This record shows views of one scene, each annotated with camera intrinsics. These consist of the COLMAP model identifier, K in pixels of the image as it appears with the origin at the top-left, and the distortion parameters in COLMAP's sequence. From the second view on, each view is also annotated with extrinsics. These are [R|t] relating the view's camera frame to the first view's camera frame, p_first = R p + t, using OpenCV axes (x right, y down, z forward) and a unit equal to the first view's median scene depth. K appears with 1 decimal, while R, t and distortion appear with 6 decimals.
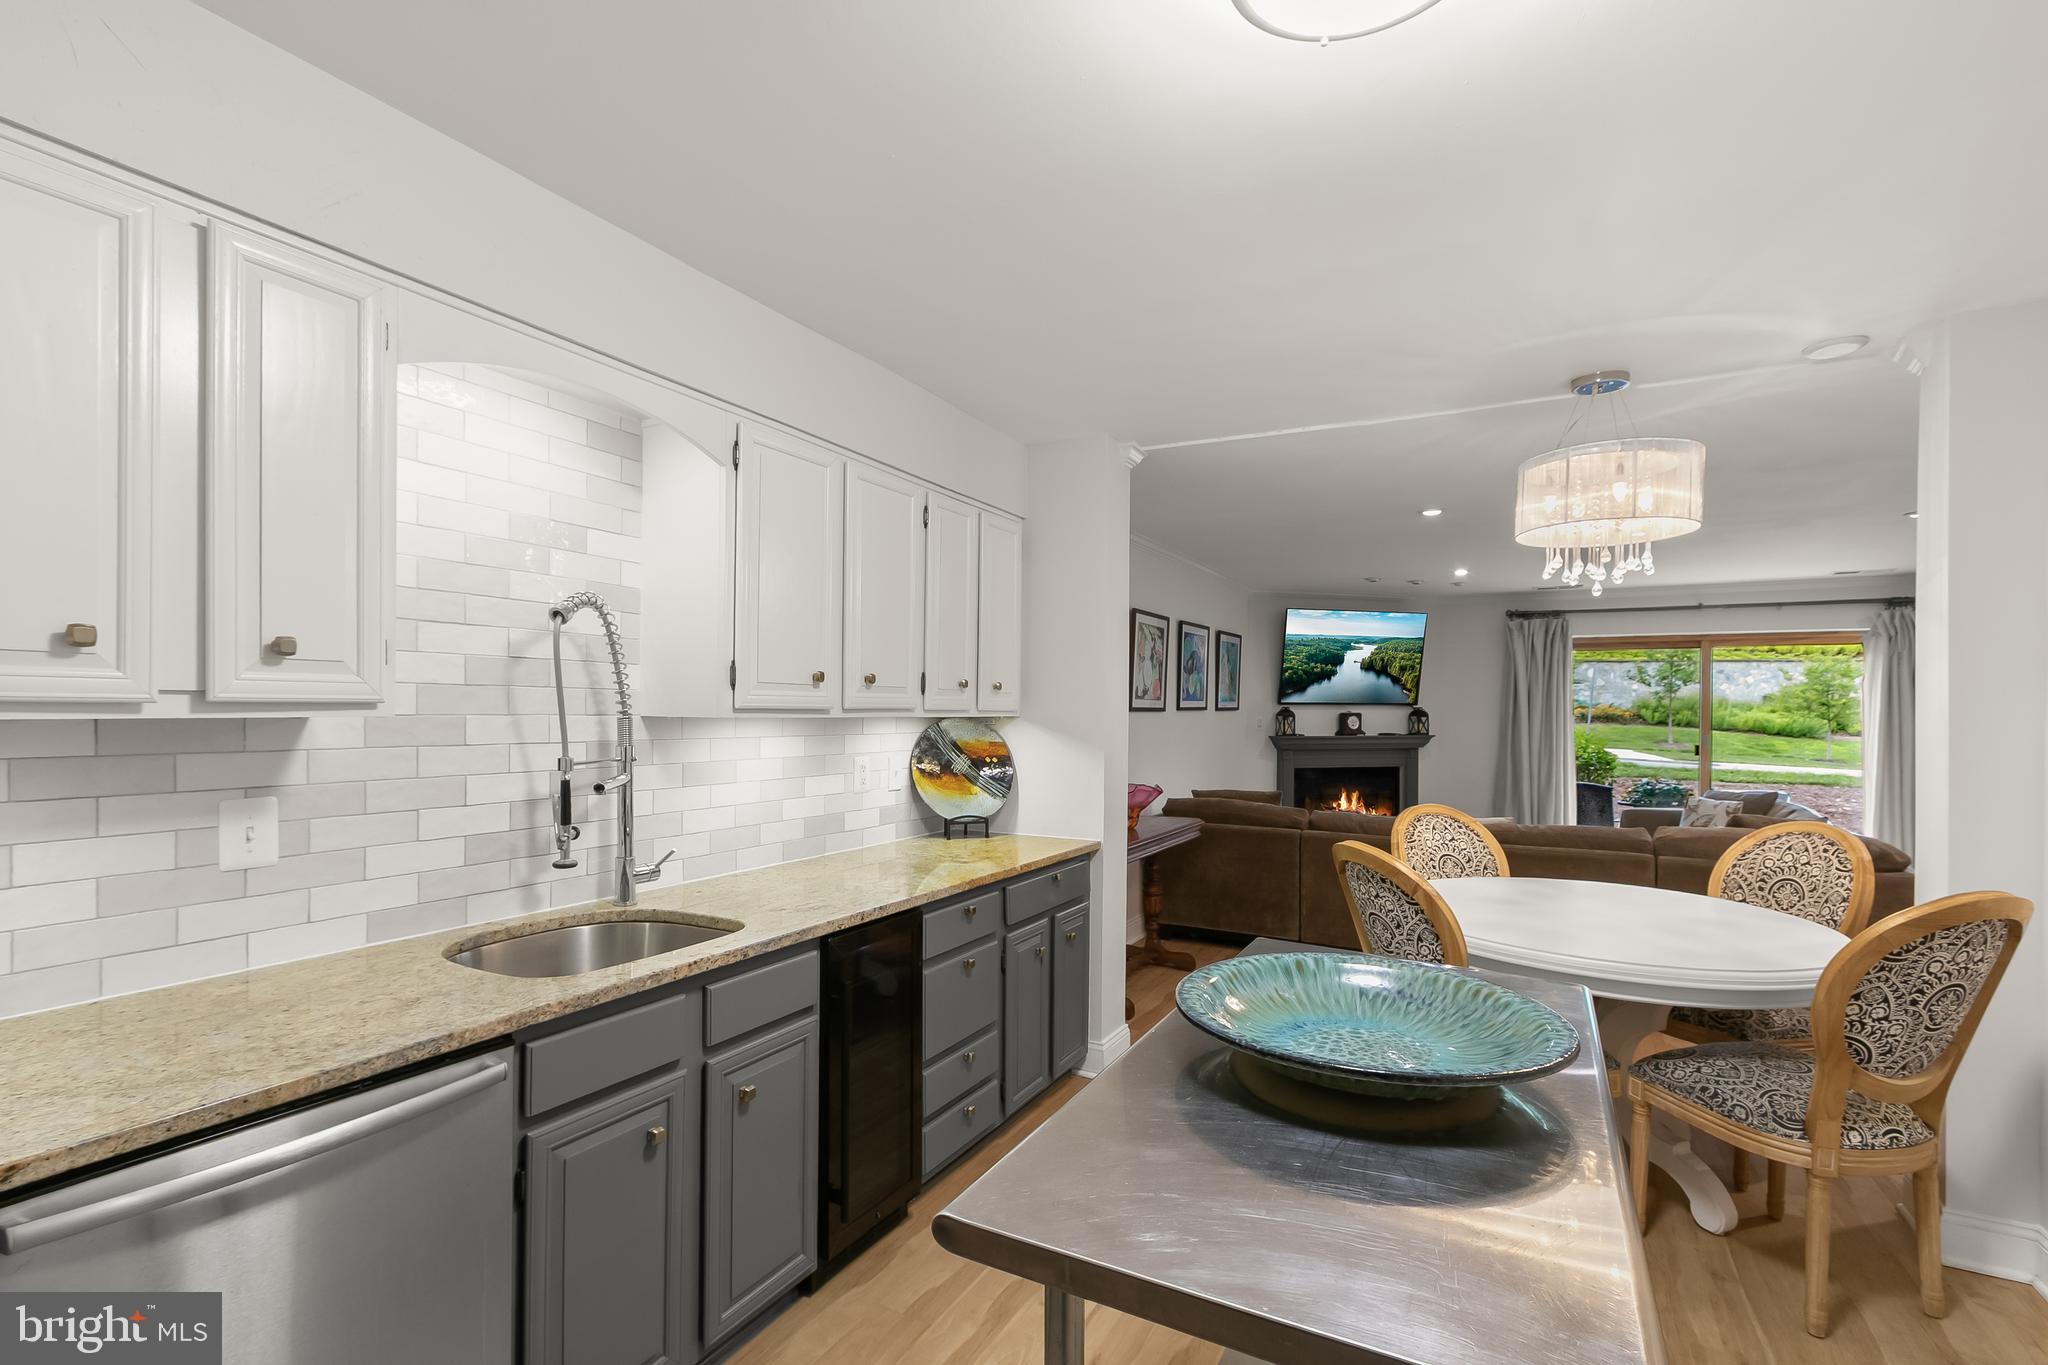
lens RADIAL K [[944.6, 0, 1011.7], [0, 944.6, 711.2], [0, 0, 1]] dist [-0.002034, -0.000809]
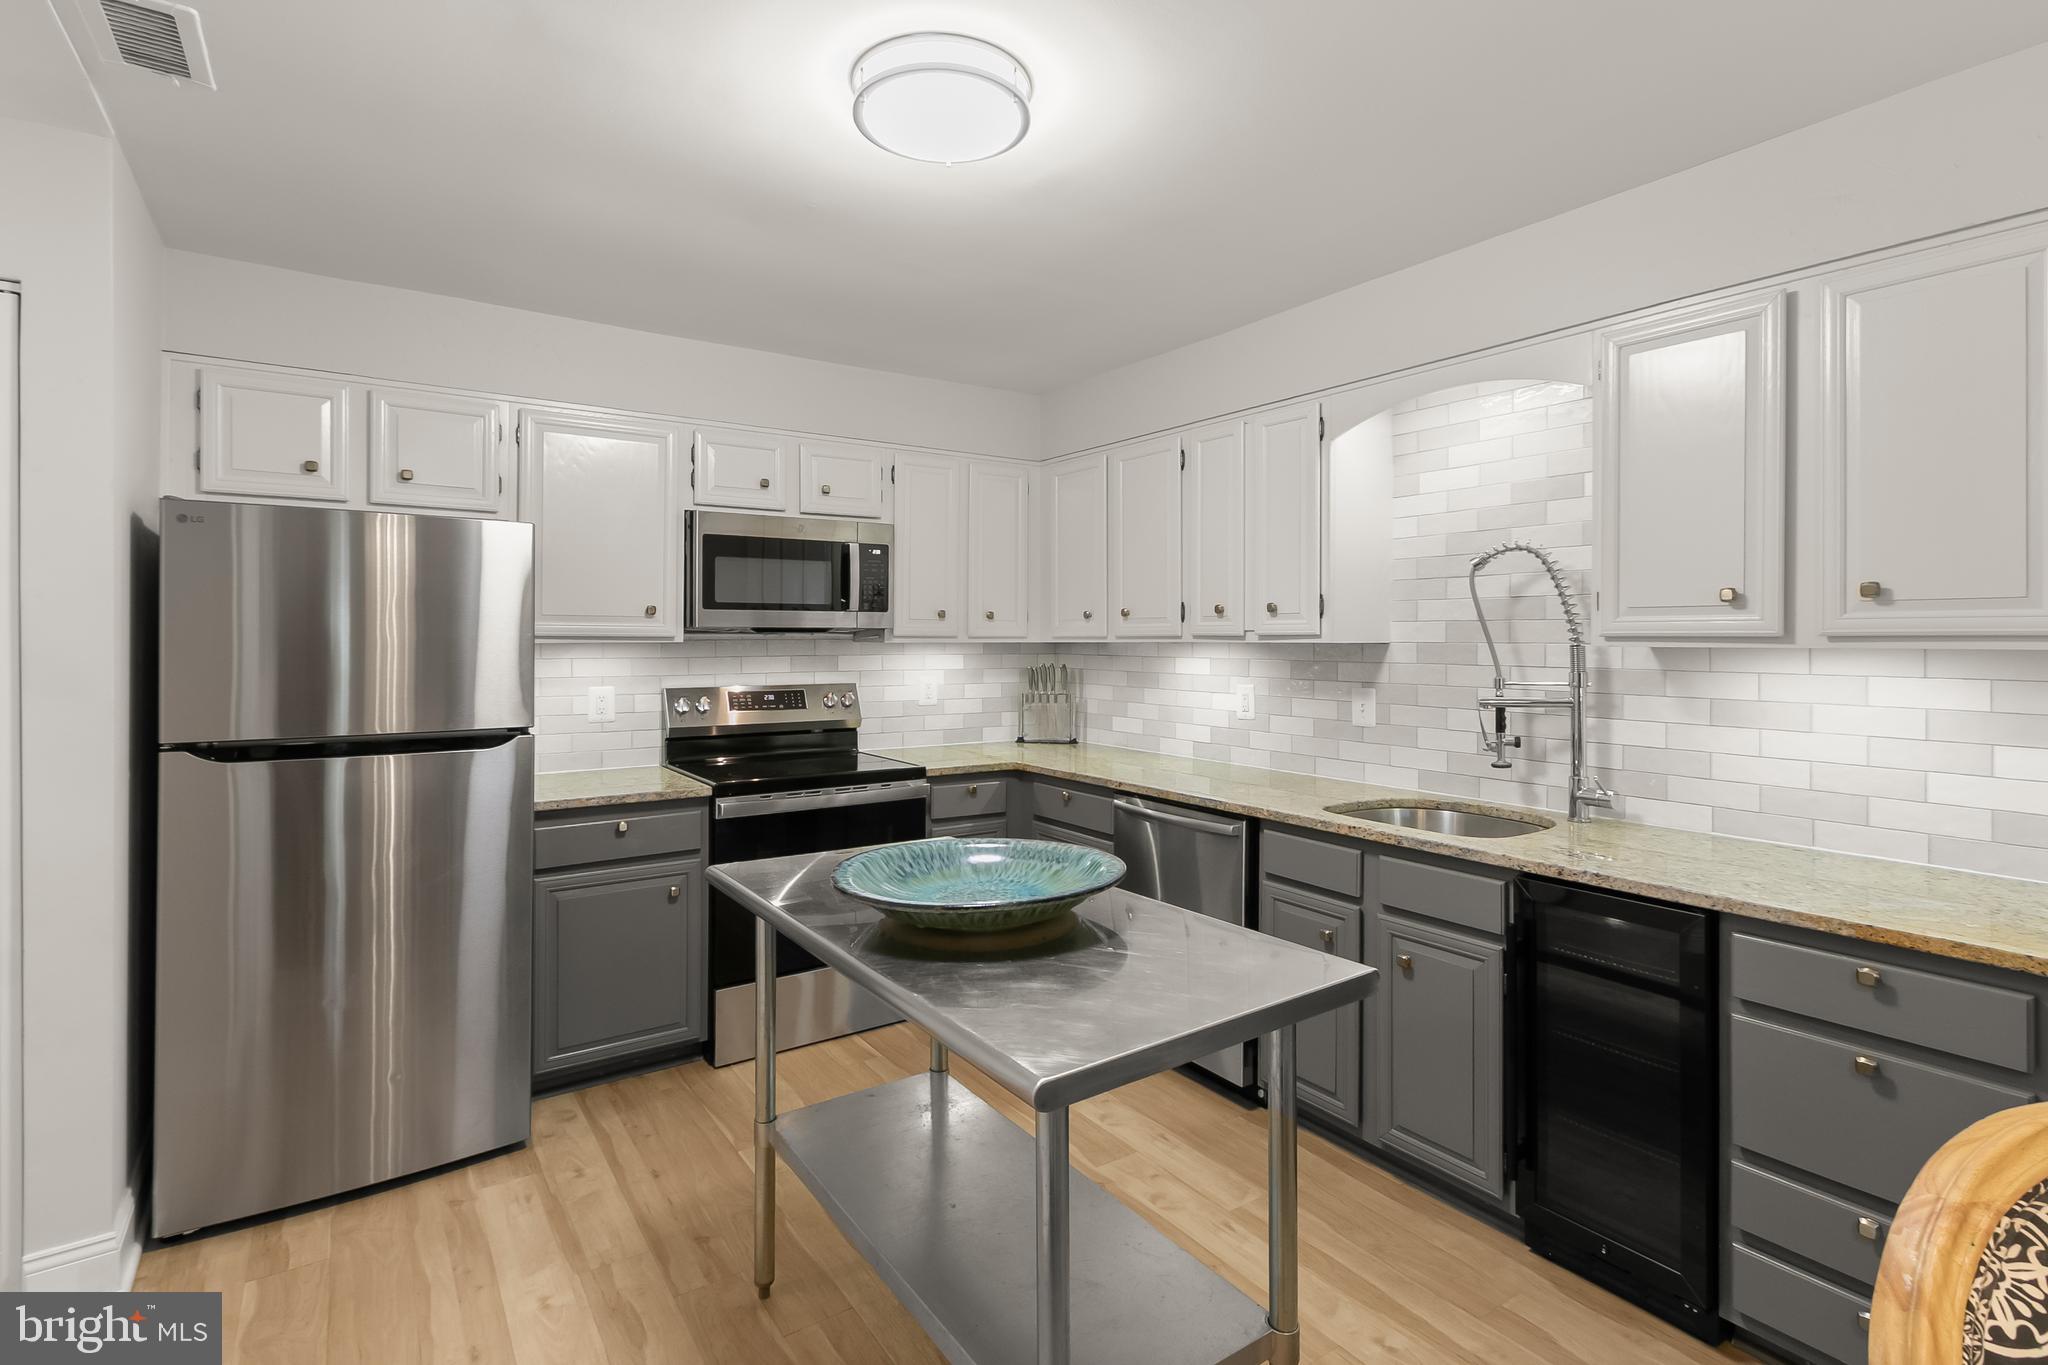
lens RADIAL K [[1019.6, 0, 1094.6], [0, 1019.6, 637.9], [0, 0, 1]] dist [-0.000004, 0.000252]
pose [[-0.424854, -0.011871, -0.905184, 0.953105], [-0.008516, 0.999922, -0.009117, 0.014464], [0.905222, 0.003835, -0.424922, 1.092313]]
